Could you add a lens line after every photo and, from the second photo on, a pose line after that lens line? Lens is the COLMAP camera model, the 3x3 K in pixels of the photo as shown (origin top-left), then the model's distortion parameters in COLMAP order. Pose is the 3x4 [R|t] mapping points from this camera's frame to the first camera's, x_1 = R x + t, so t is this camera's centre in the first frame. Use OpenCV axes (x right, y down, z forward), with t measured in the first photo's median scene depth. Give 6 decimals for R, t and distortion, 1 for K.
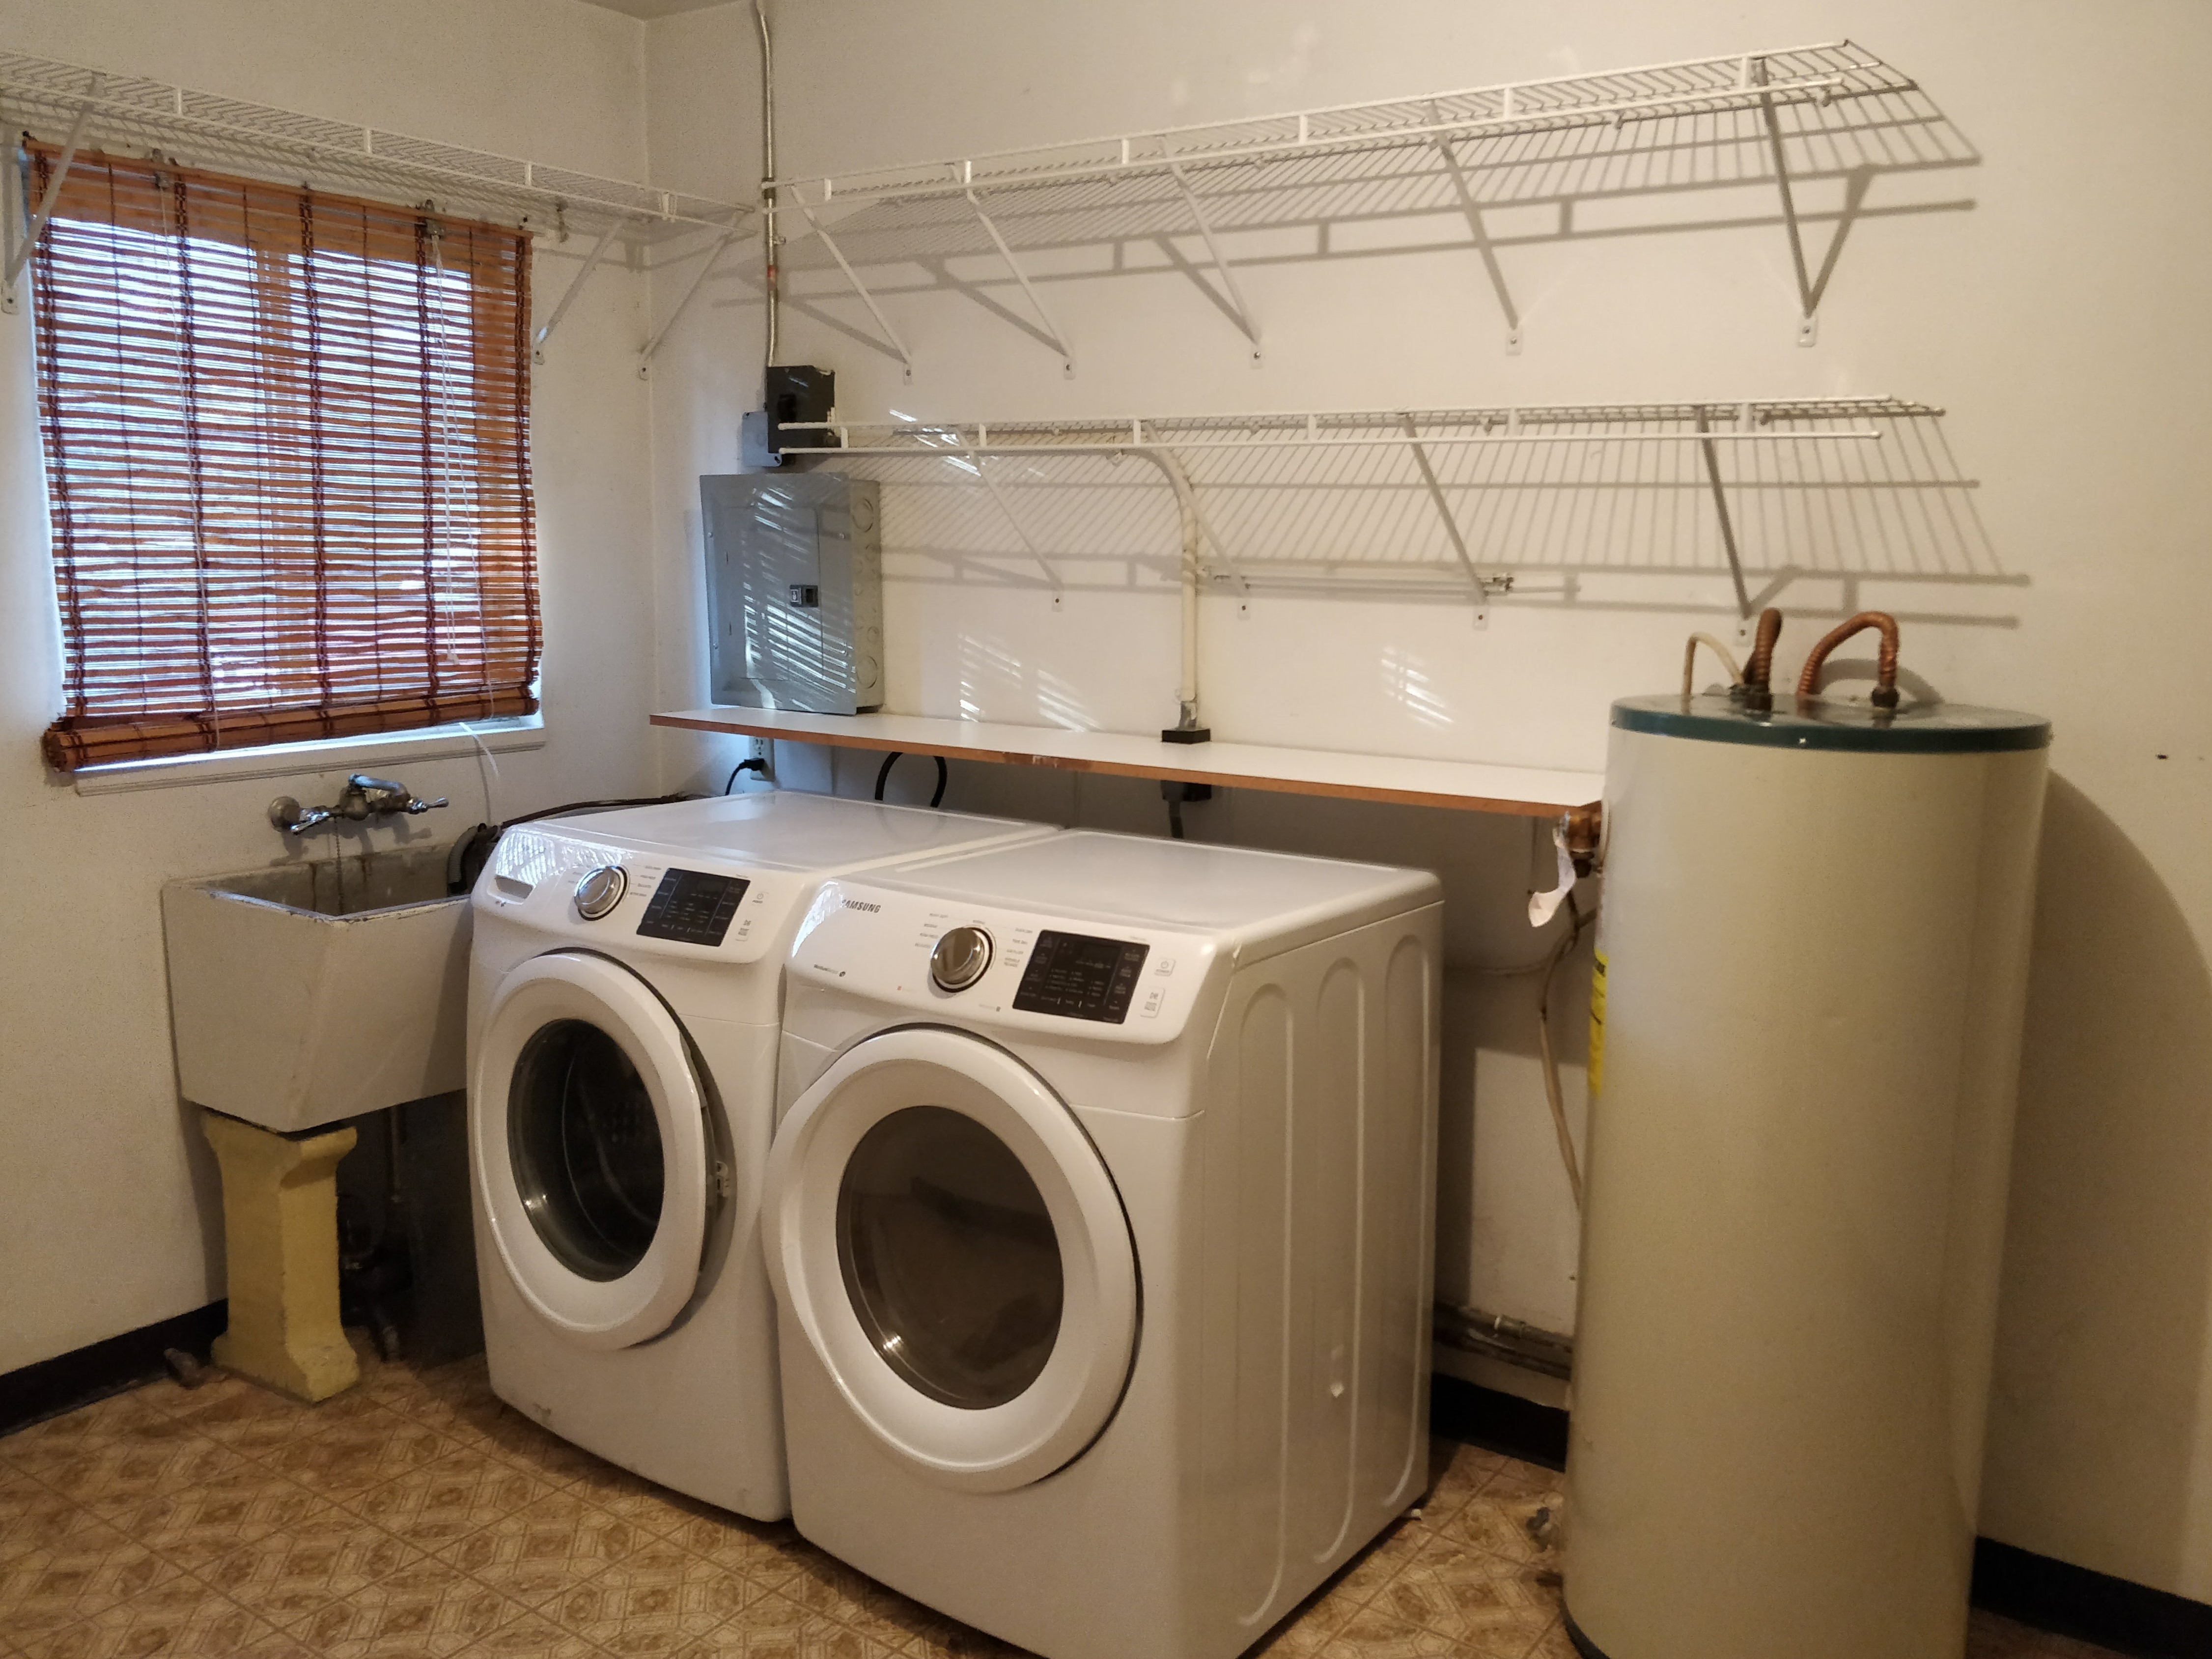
lens RADIAL K [[1821.4, 0, 1154.1], [0, 1821.4, 831.6], [0, 0, 1]] dist [0.005694, -0.020952]
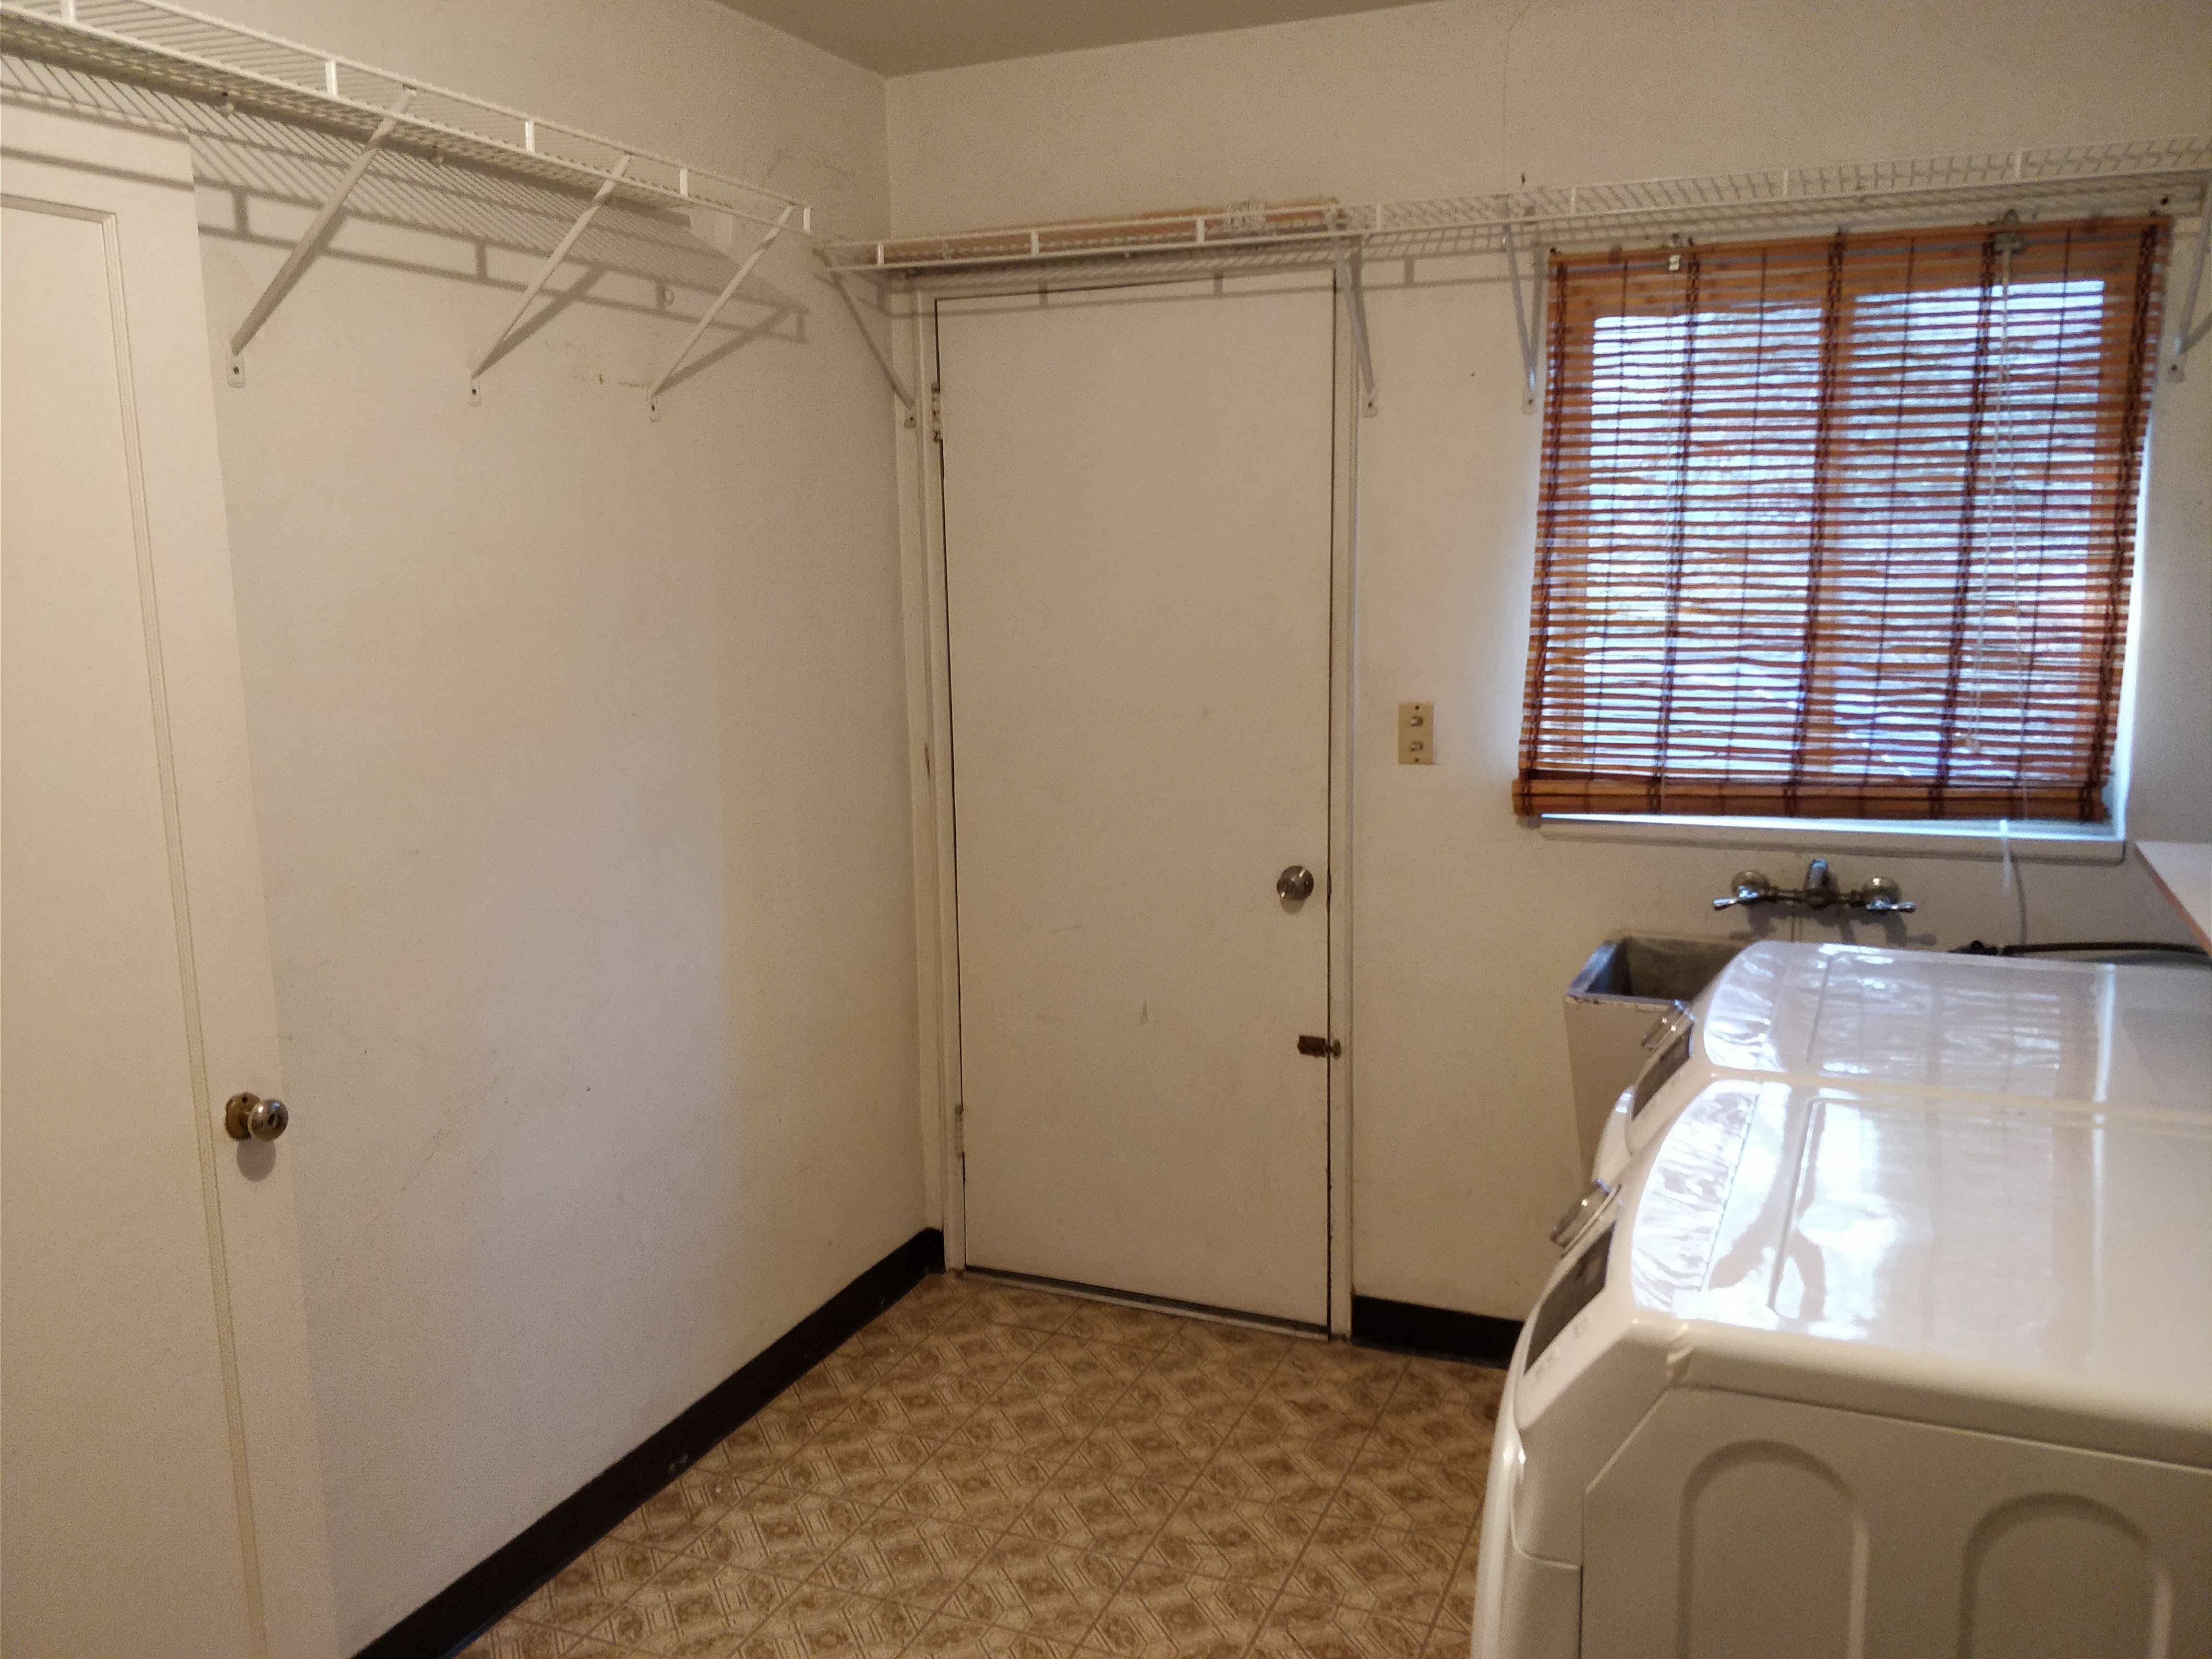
lens RADIAL K [[1821.3, 0, 1154.1], [0, 1821.3, 831.6], [0, 0, 1]] dist [0.005694, -0.020952]
pose [[0.192412, 0.136187, -0.971818, 0.411521], [-0.136056, 0.984461, 0.111021, -0.106125], [0.971837, 0.110860, 0.207951, 0.491563]]
